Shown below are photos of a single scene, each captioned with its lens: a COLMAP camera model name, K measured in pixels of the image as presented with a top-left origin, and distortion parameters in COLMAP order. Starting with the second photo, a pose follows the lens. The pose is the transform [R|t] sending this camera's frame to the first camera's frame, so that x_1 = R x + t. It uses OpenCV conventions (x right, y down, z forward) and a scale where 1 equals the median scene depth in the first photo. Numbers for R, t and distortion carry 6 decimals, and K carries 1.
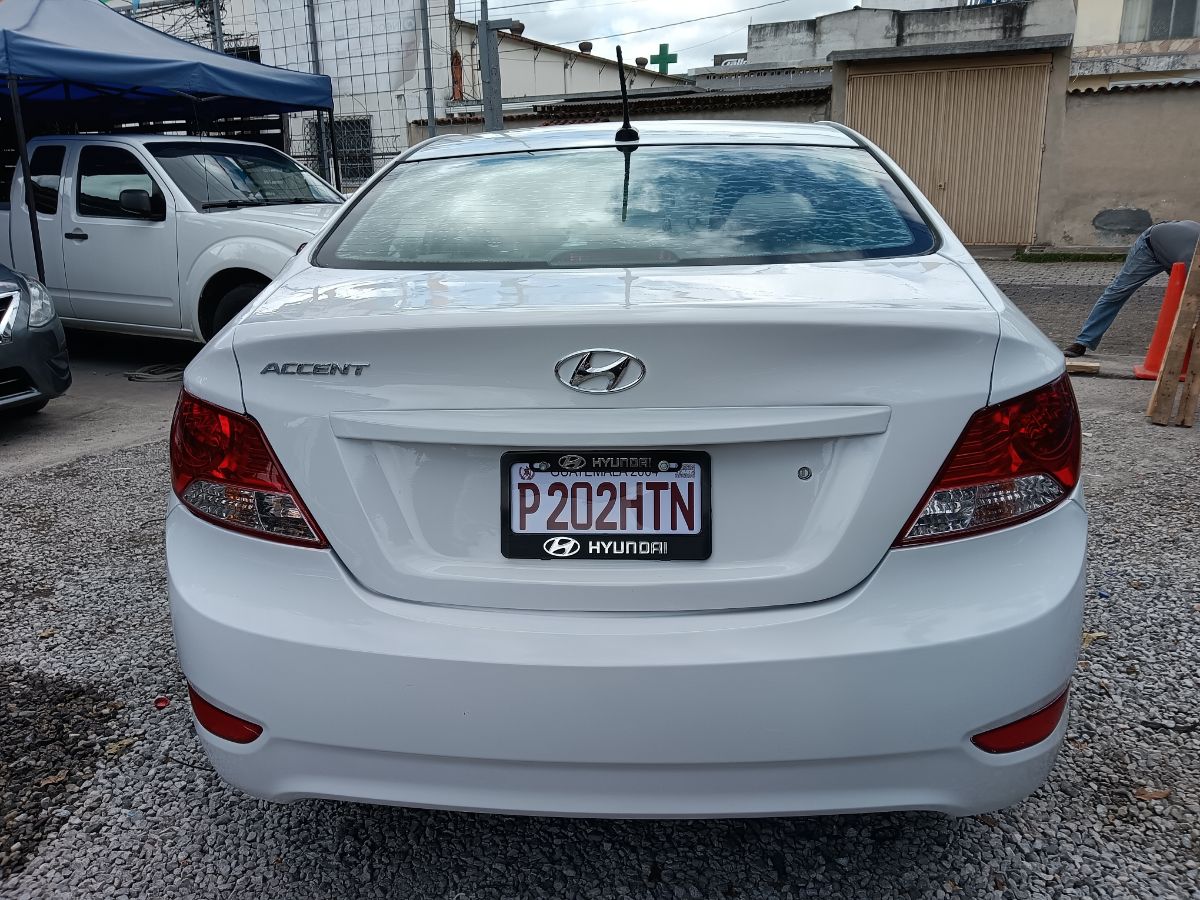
lens RADIAL K [[958.8, 0, 596.1], [0, 958.8, 454.6], [0, 0, 1]] dist [0.005354, 0.000703]
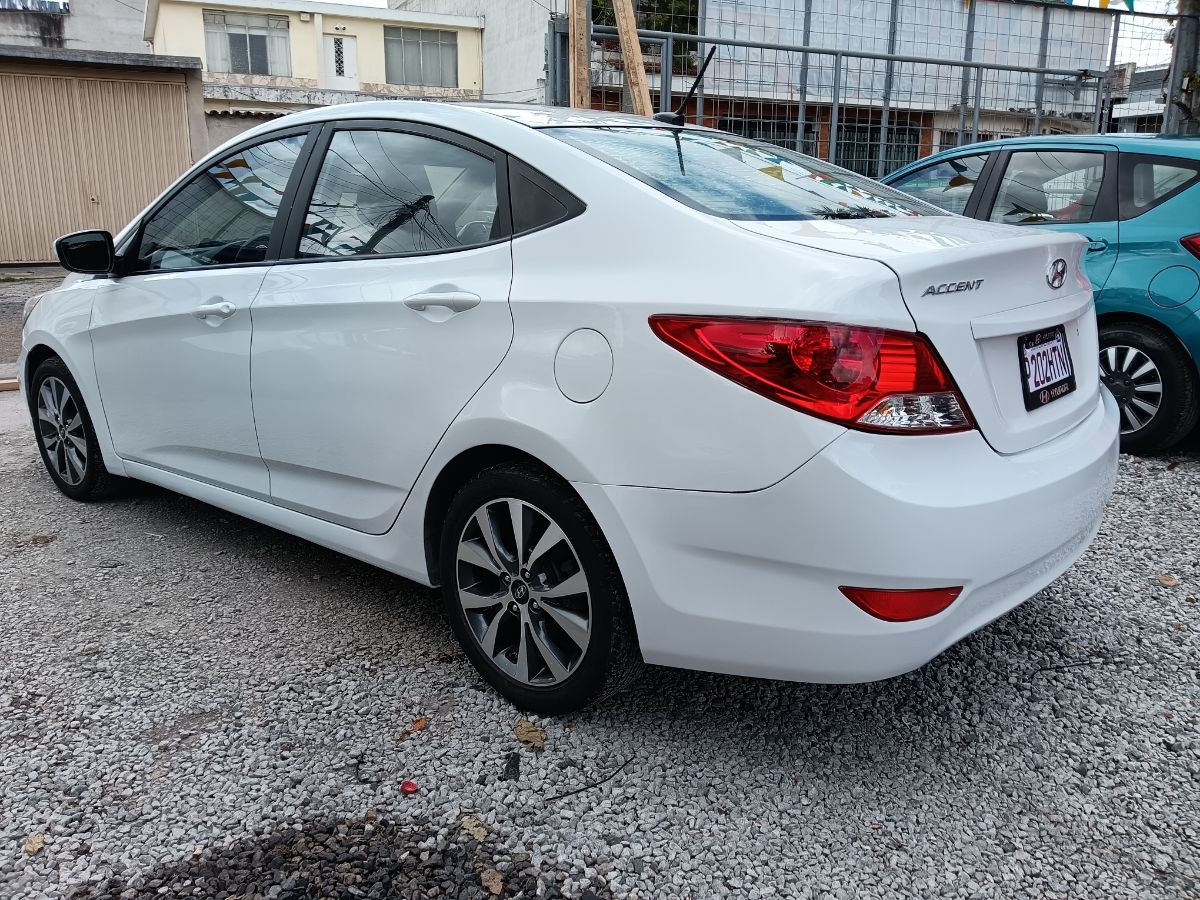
lens RADIAL K [[958.8, 0, 593.9], [0, 958.8, 444.9], [0, 0, 1]] dist [0.005354, 0.000703]
pose [[0.593447, -0.174168, 0.785803, -0.150433], [0.197936, 0.977904, 0.067263, -0.006319], [-0.780155, 0.115621, 0.614808, 0.059570]]
